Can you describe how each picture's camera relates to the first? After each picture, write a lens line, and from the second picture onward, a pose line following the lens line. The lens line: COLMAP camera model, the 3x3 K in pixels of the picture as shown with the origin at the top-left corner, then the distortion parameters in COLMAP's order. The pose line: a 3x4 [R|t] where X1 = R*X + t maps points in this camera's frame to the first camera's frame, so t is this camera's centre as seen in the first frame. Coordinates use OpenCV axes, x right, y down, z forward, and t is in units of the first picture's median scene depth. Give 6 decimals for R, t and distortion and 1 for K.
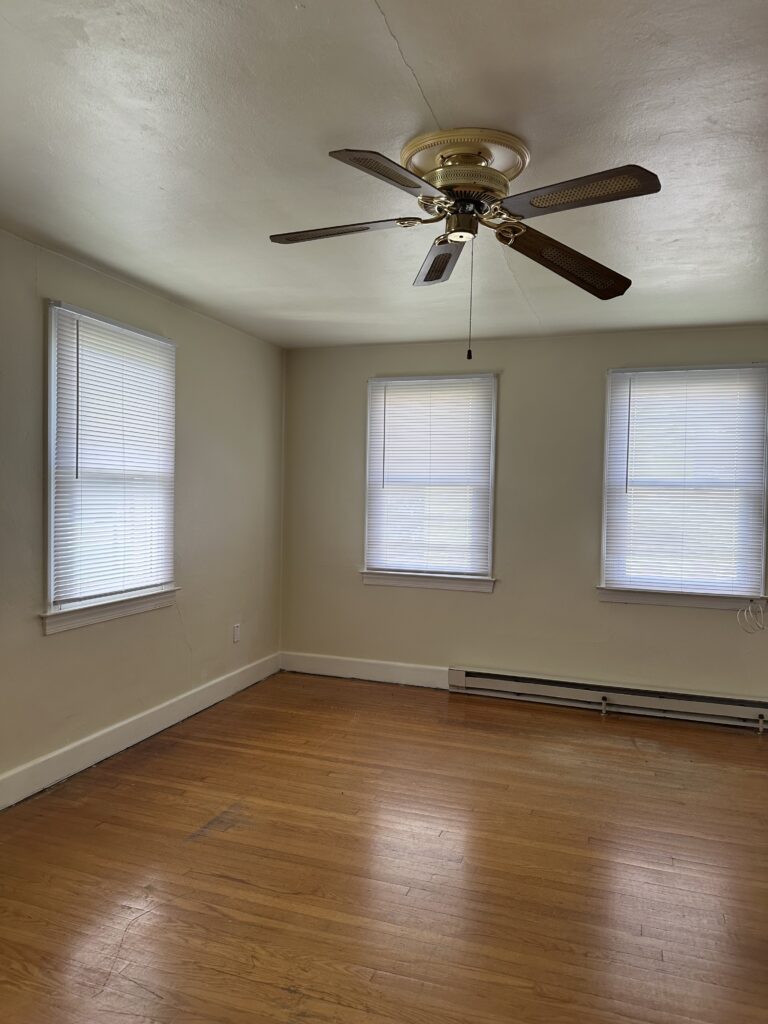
lens RADIAL K [[721.4, 0, 375.5], [0, 721.4, 511.0], [0, 0, 1]] dist [0.028203, -0.039785]
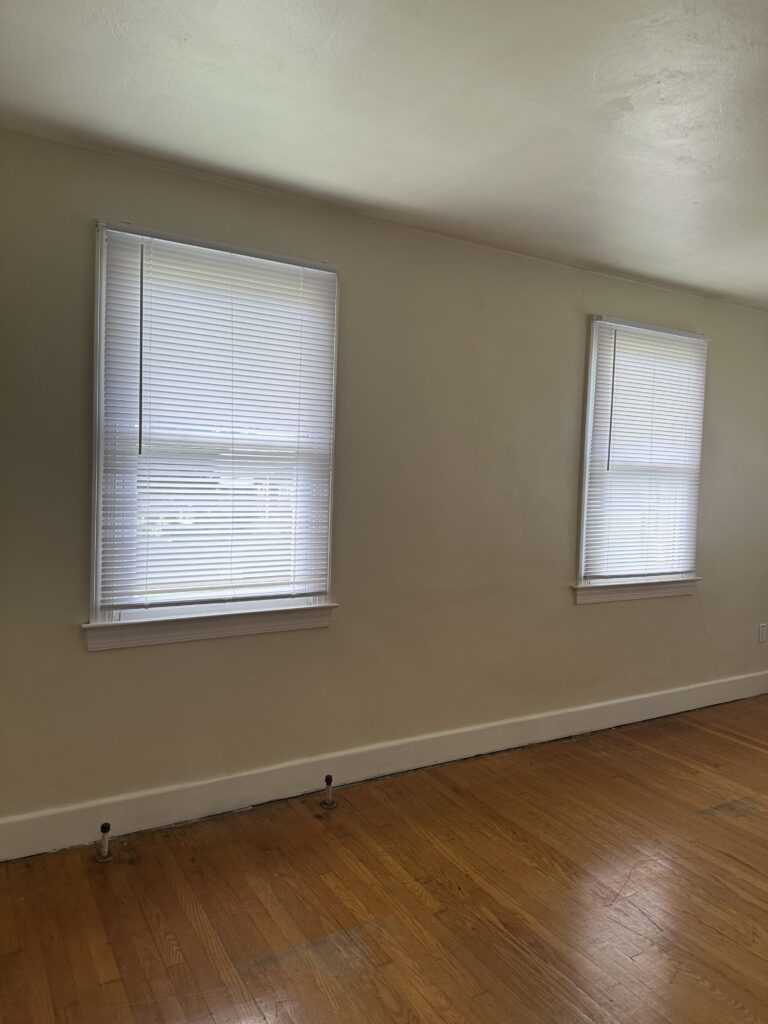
lens RADIAL K [[717.8, 0, 406.5], [0, 717.8, 517.9], [0, 0, 1]] dist [0.096762, -0.086871]
pose [[0.787007, 0.047345, -0.615125, 0.044001], [-0.033397, 0.998858, 0.034152, 0.001101], [0.616040, -0.006335, 0.787689, -0.096531]]
